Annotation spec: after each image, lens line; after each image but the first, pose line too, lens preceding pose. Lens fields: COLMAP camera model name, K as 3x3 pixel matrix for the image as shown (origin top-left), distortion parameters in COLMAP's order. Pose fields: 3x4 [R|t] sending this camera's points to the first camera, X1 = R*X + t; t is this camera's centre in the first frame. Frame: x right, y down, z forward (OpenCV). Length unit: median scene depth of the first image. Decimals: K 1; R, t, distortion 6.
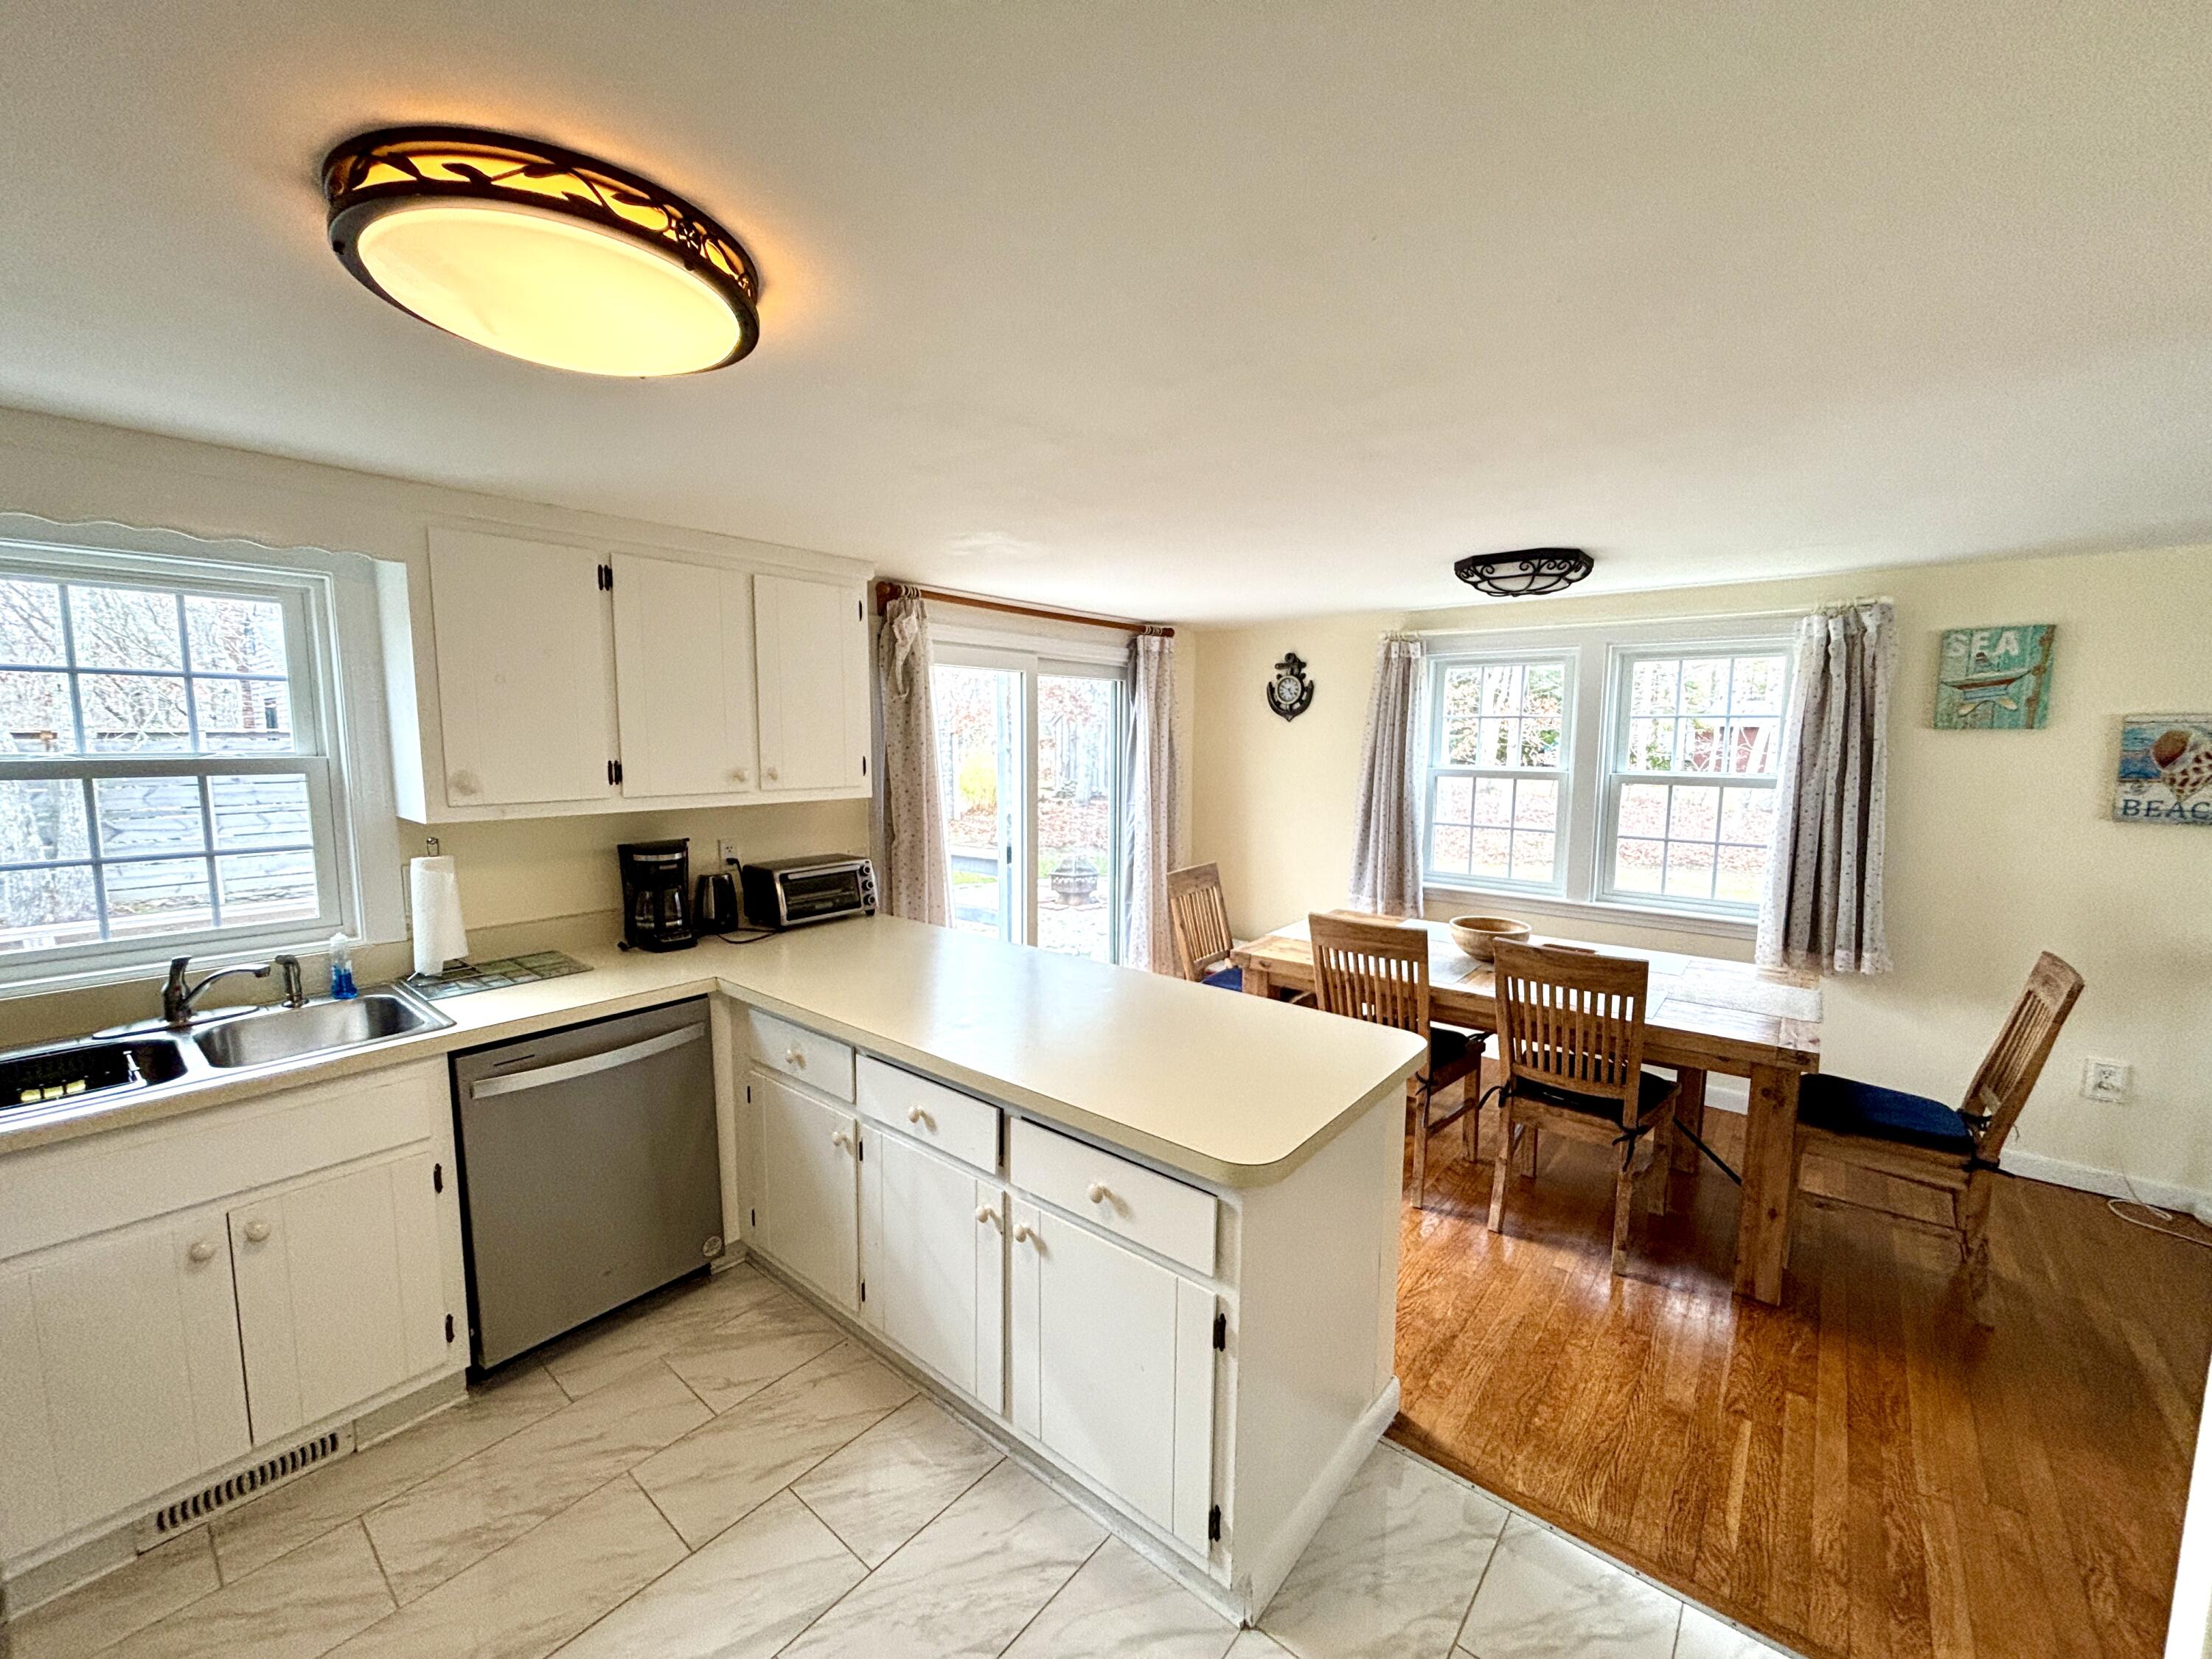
lens RADIAL K [[892.0, 0, 1106.0], [0, 892.0, 824.1], [0, 0, 1]] dist [0.000578, 0.001991]
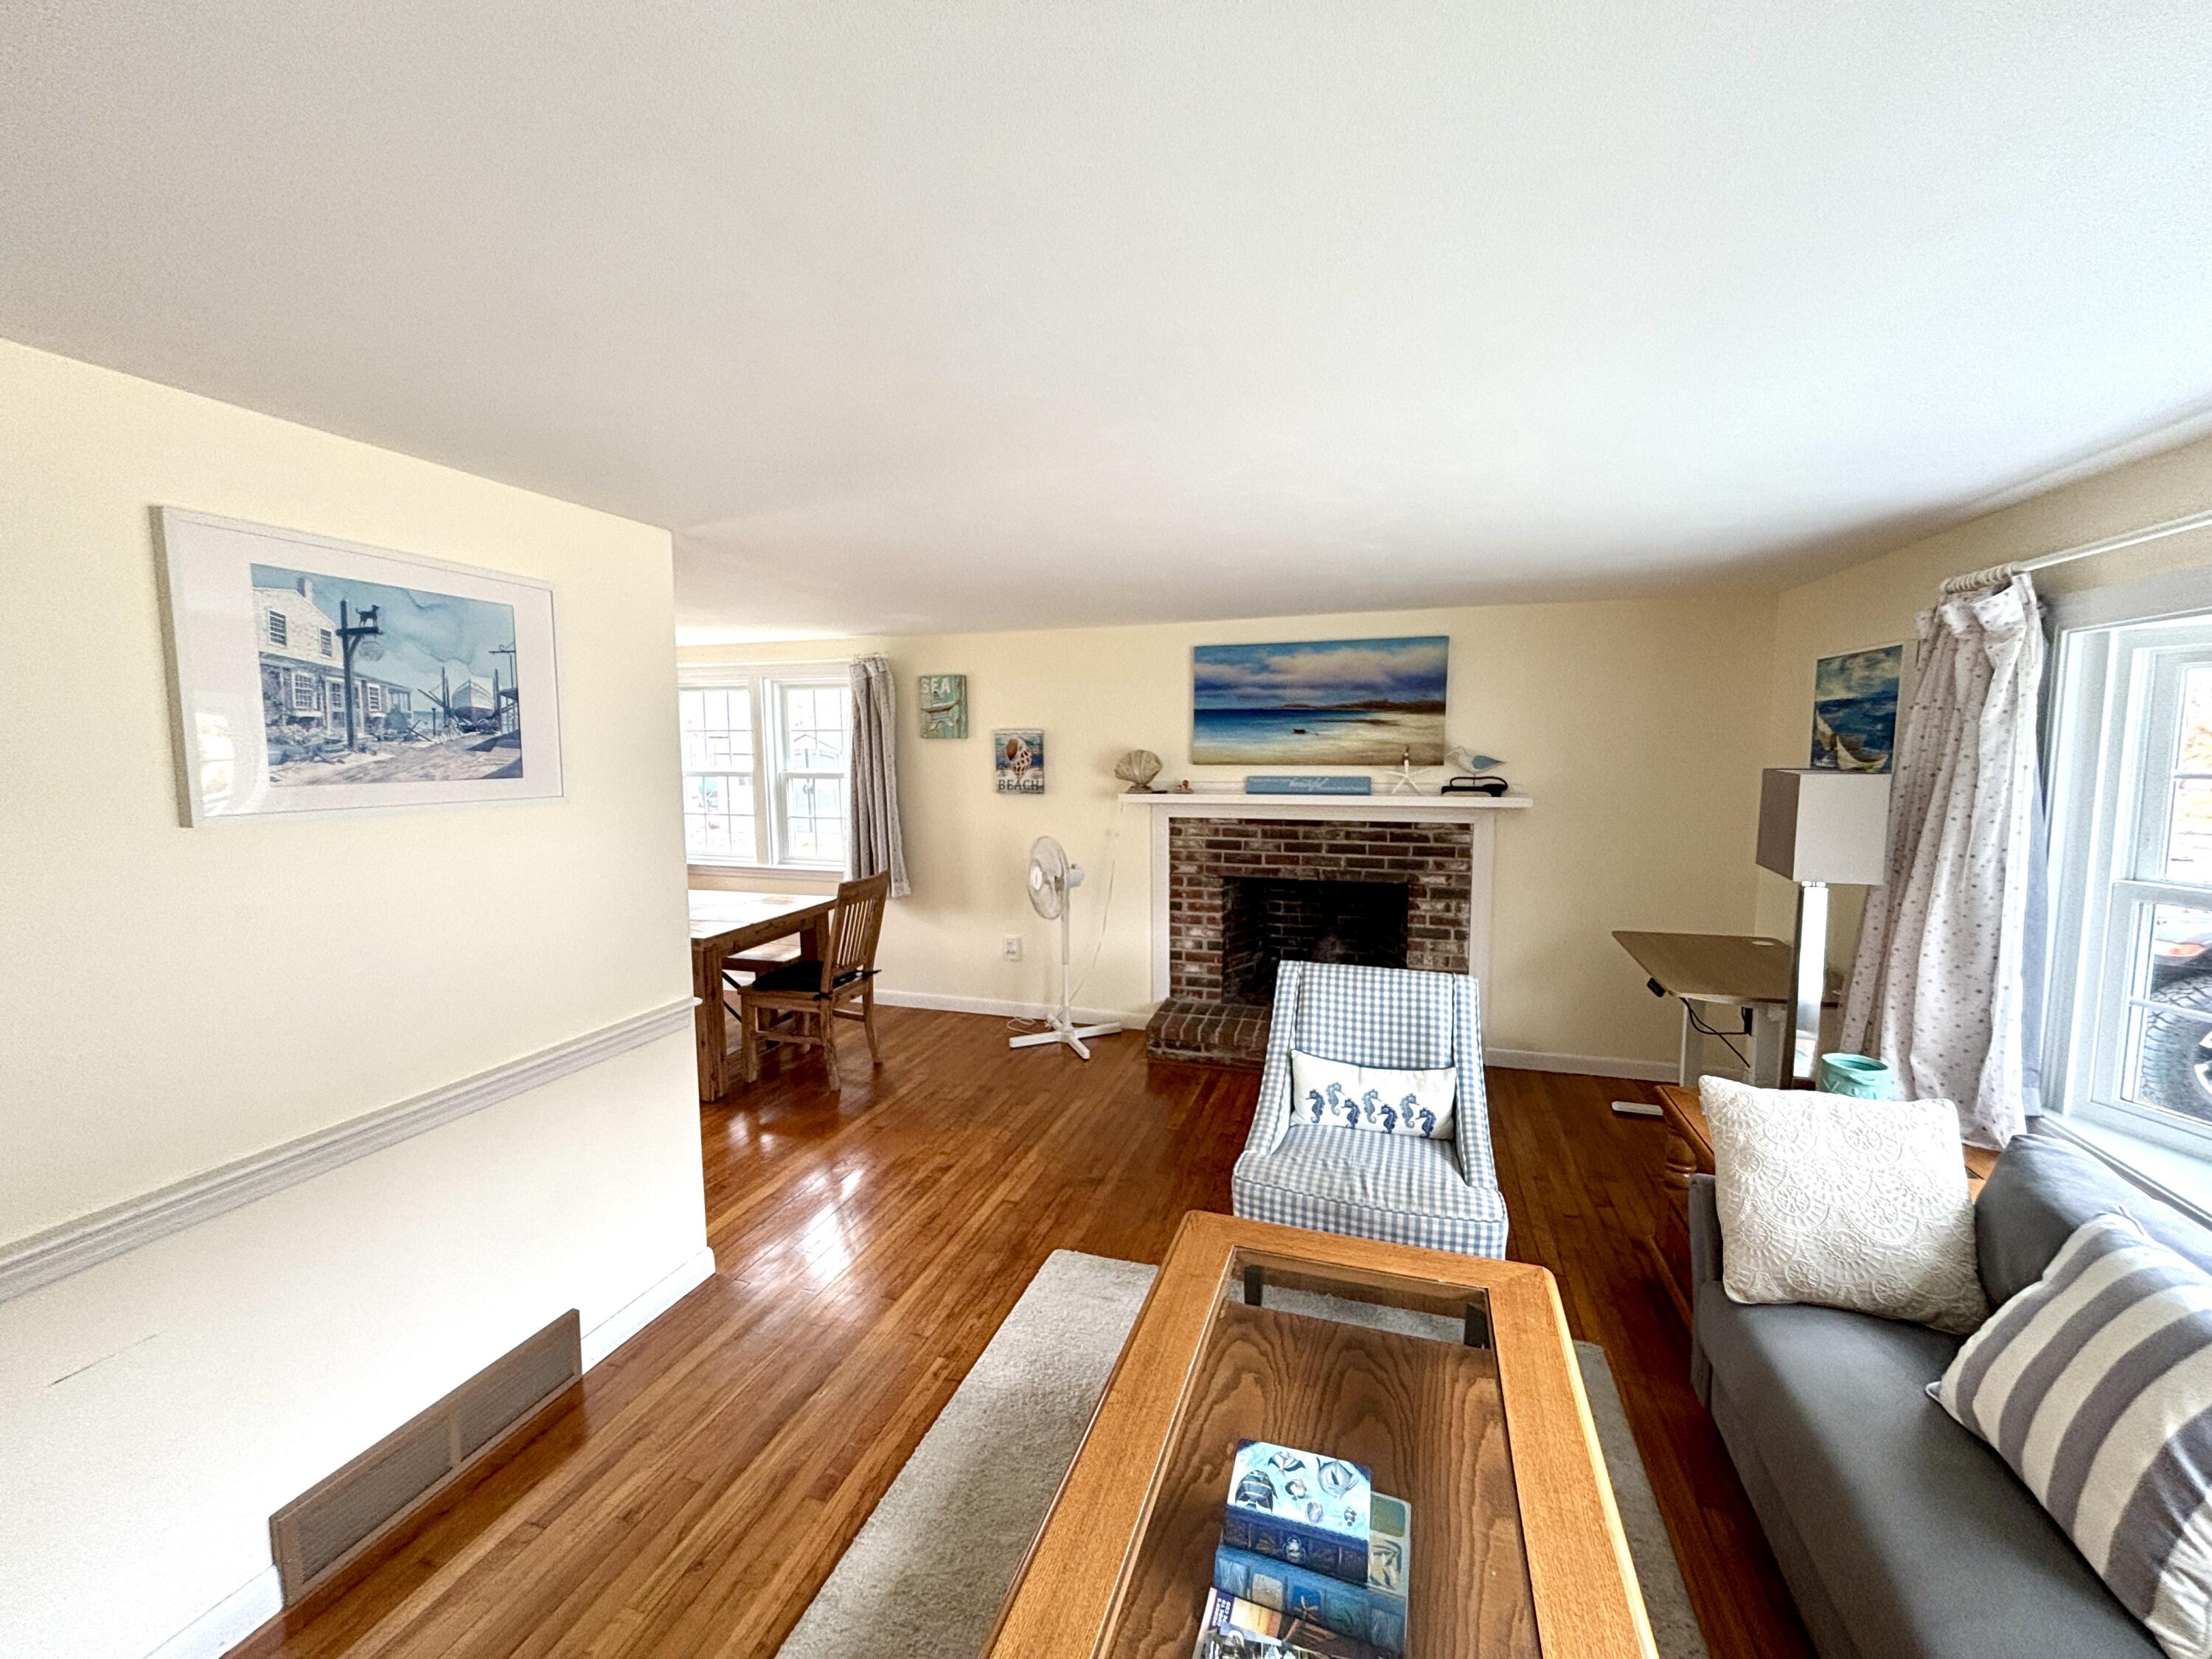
lens RADIAL K [[892.0, 0, 1094.2], [0, 892.0, 827.2], [0, 0, 1]] dist [0.000578, 0.001991]
pose [[0.932122, -0.042016, 0.359700, 0.657897], [0.044963, 0.998989, 0.000172, 0.064735], [-0.359343, 0.016013, 0.933068, -0.586277]]
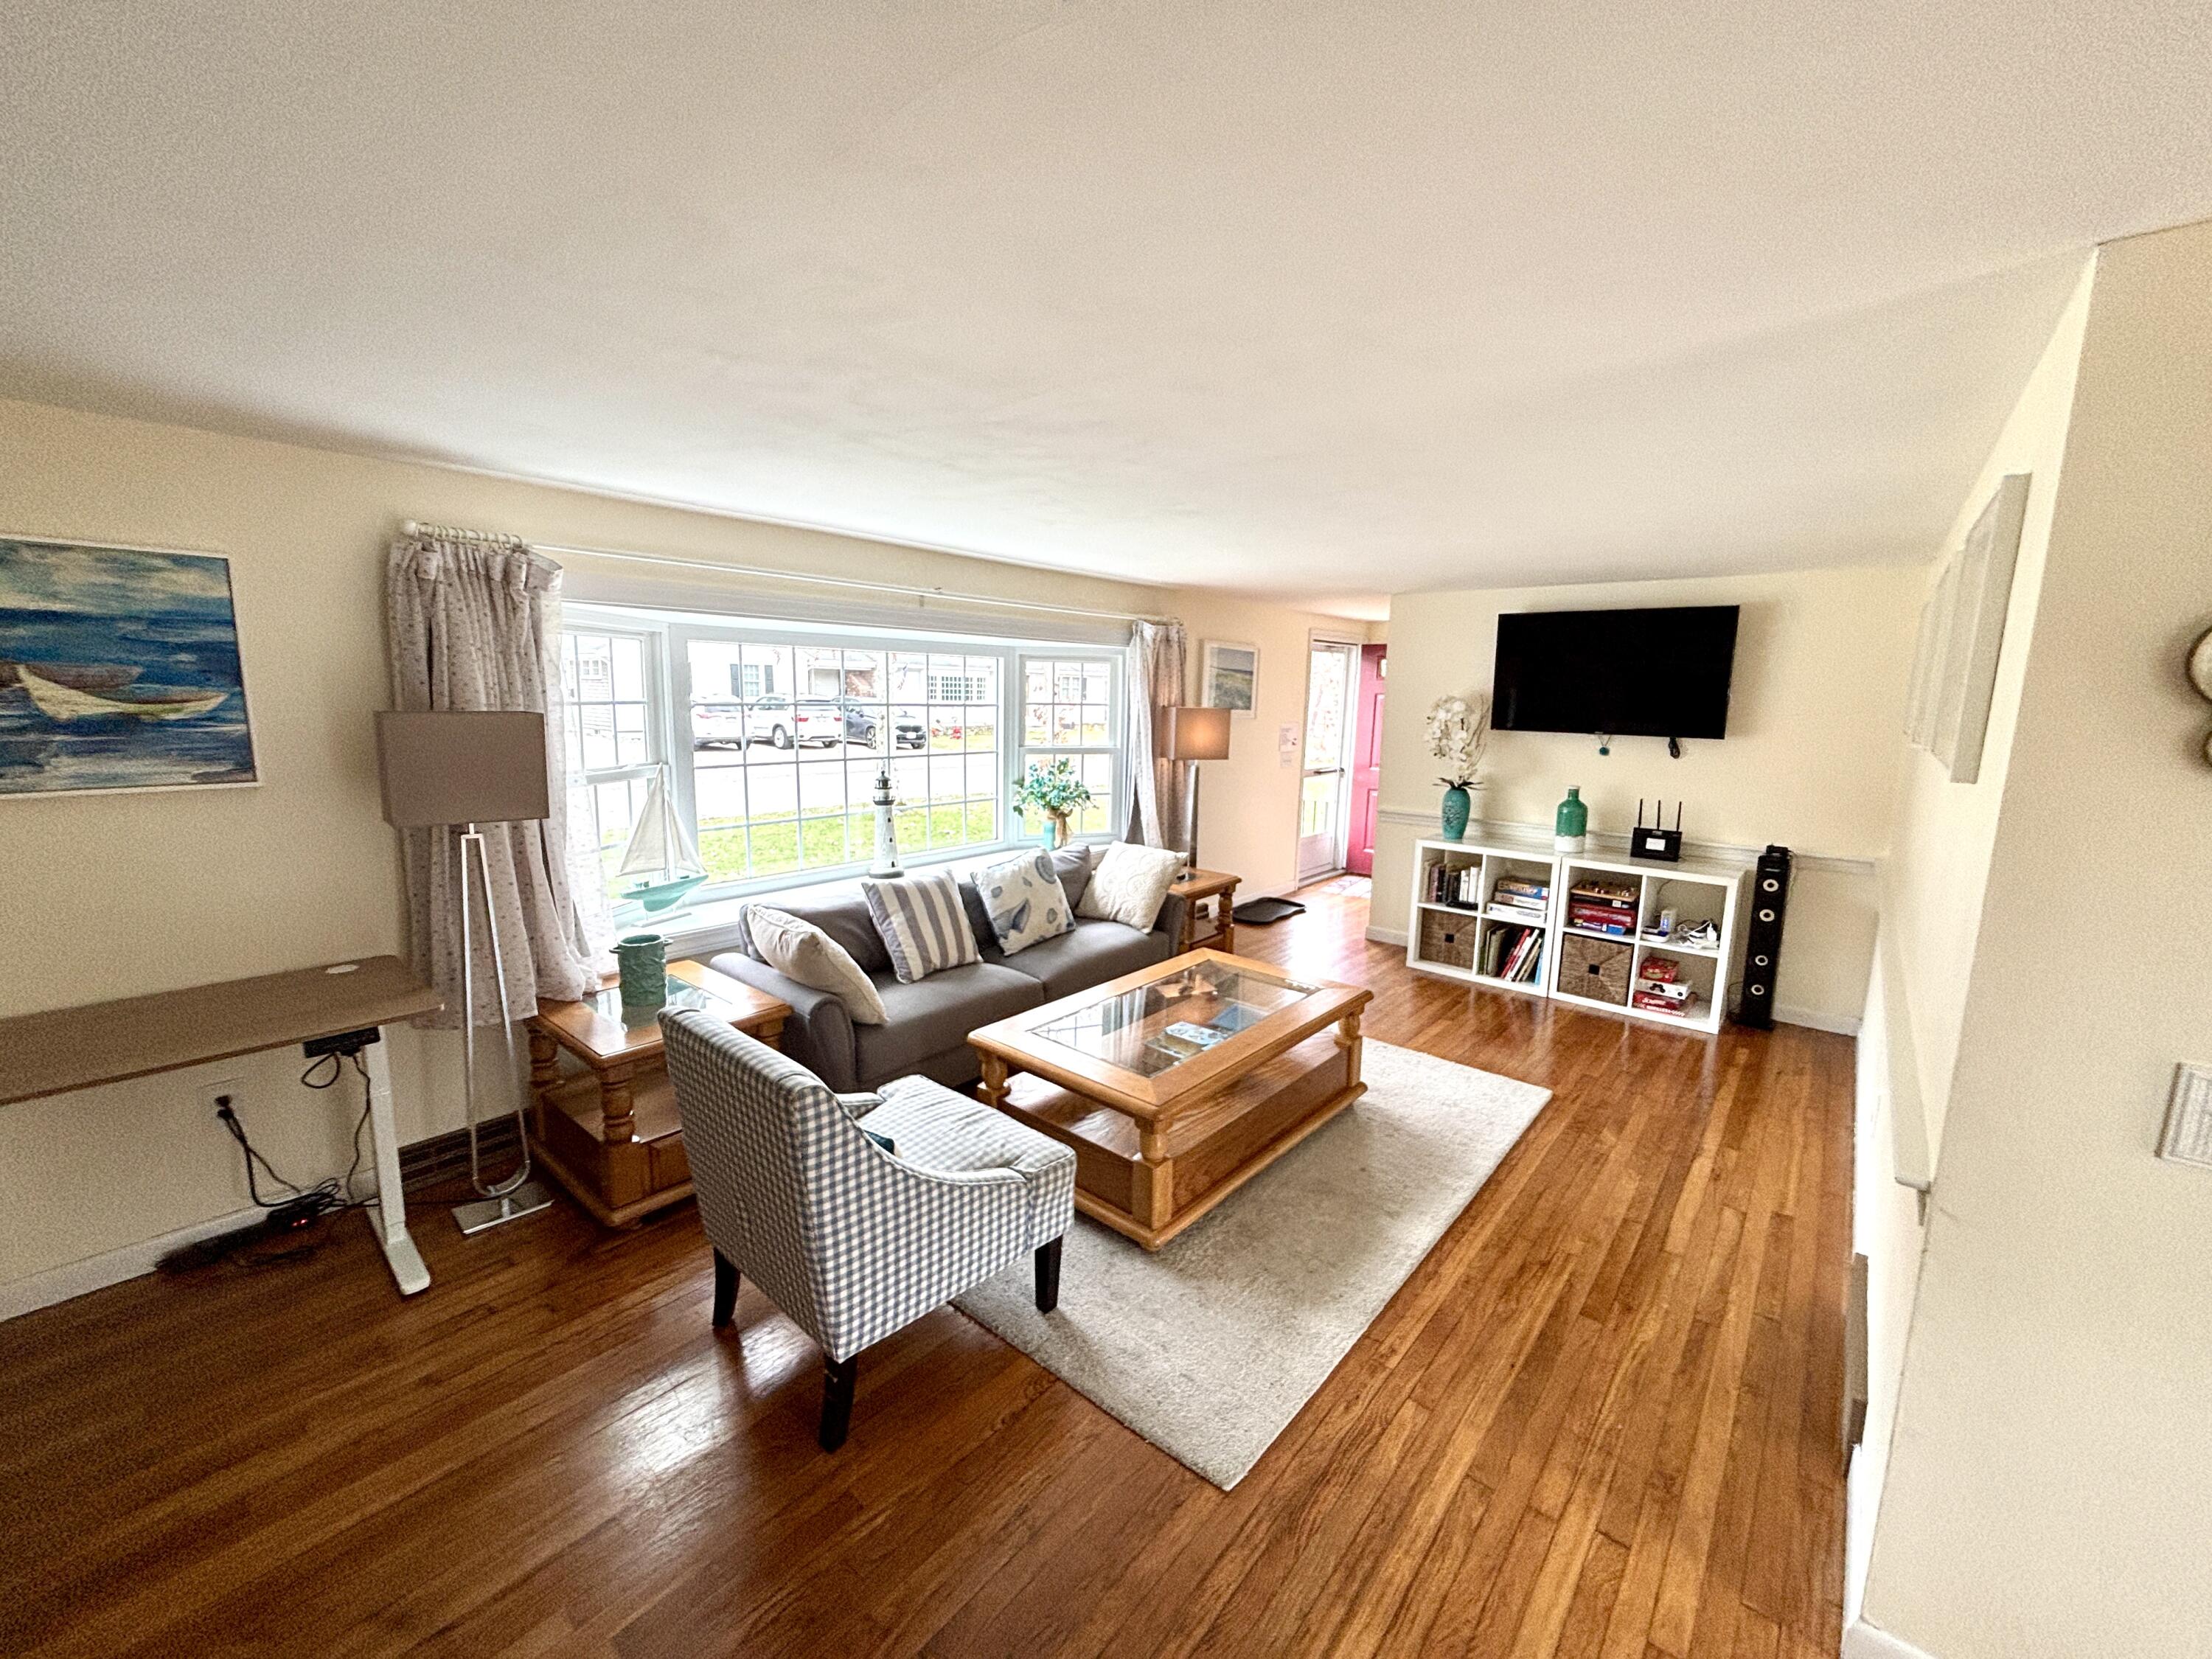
lens RADIAL K [[892.0, 0, 1099.0], [0, 892.0, 835.6], [0, 0, 1]] dist [0.000578, 0.001991]
pose [[-0.999709, -0.023163, 0.006765, 1.006189], [-0.020582, 0.964836, 0.262045, -0.061174], [-0.012597, 0.261829, -0.965032, 0.684052]]
